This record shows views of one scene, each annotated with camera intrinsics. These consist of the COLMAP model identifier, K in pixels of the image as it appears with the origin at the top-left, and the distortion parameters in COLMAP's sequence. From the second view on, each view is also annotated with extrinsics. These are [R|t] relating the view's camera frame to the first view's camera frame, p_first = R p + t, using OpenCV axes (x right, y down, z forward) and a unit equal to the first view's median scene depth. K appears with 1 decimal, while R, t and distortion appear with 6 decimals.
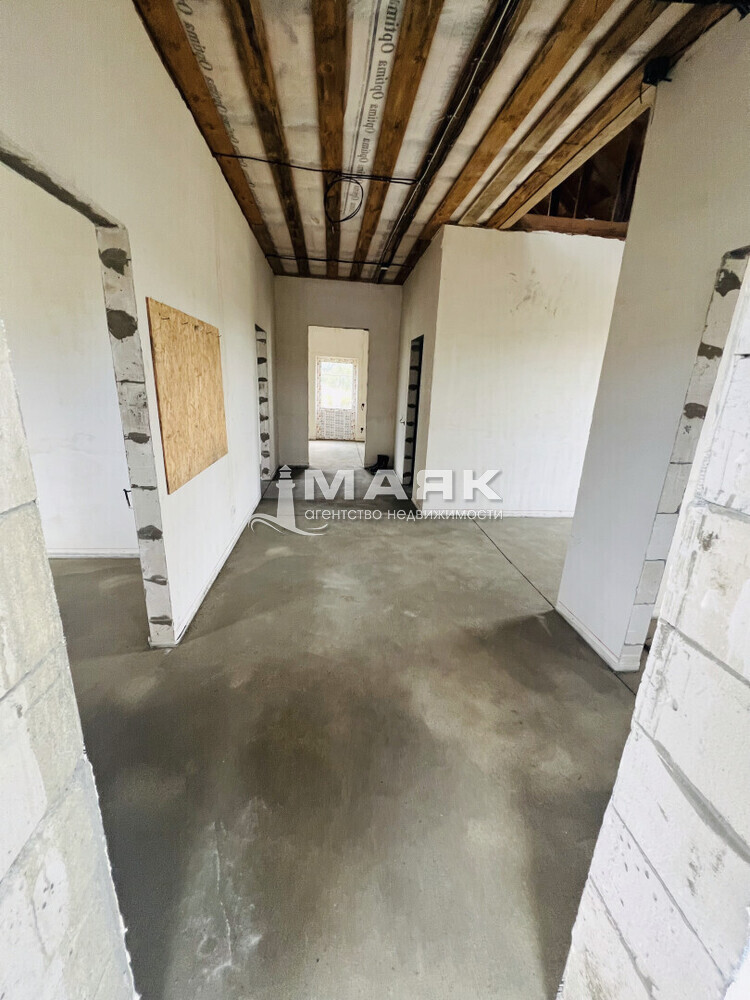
lens RADIAL K [[399.6, 0, 375.0], [0, 399.6, 500.0], [0, 0, 1]] dist [-0.000515, -0.000133]
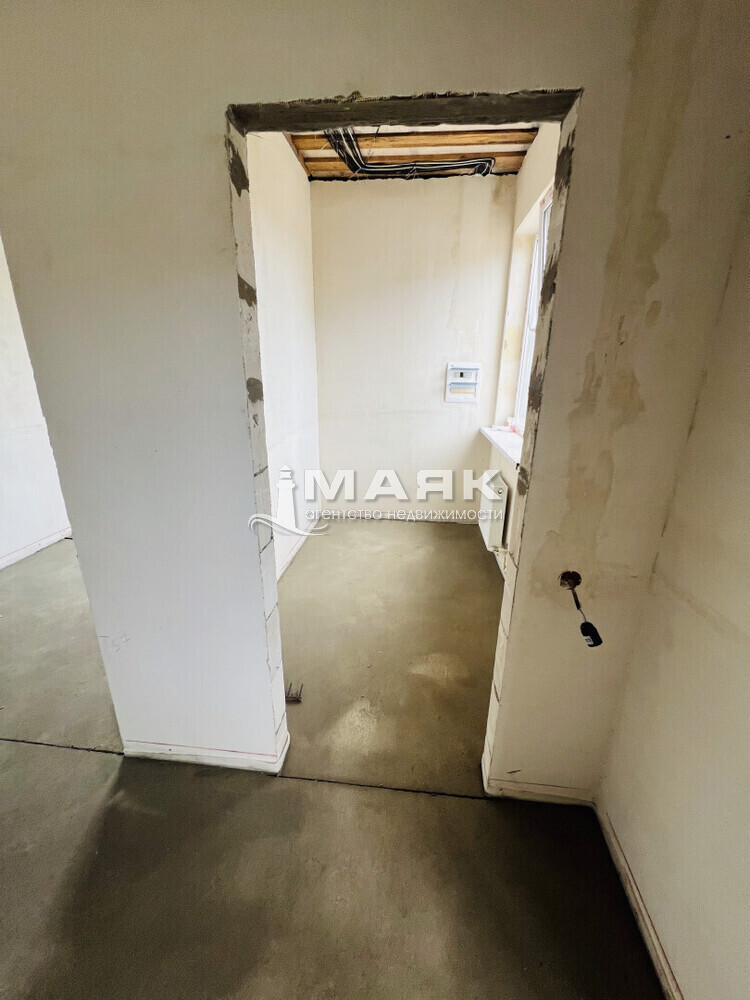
lens RADIAL K [[399.6, 0, 375.0], [0, 399.6, 500.0], [0, 0, 1]] dist [-0.000515, -0.000133]
pose [[0.203651, -0.339320, 0.918362, 0.127632], [0.272944, 0.920507, 0.279586, -0.123127], [-0.940228, 0.193723, 0.280077, 0.442757]]
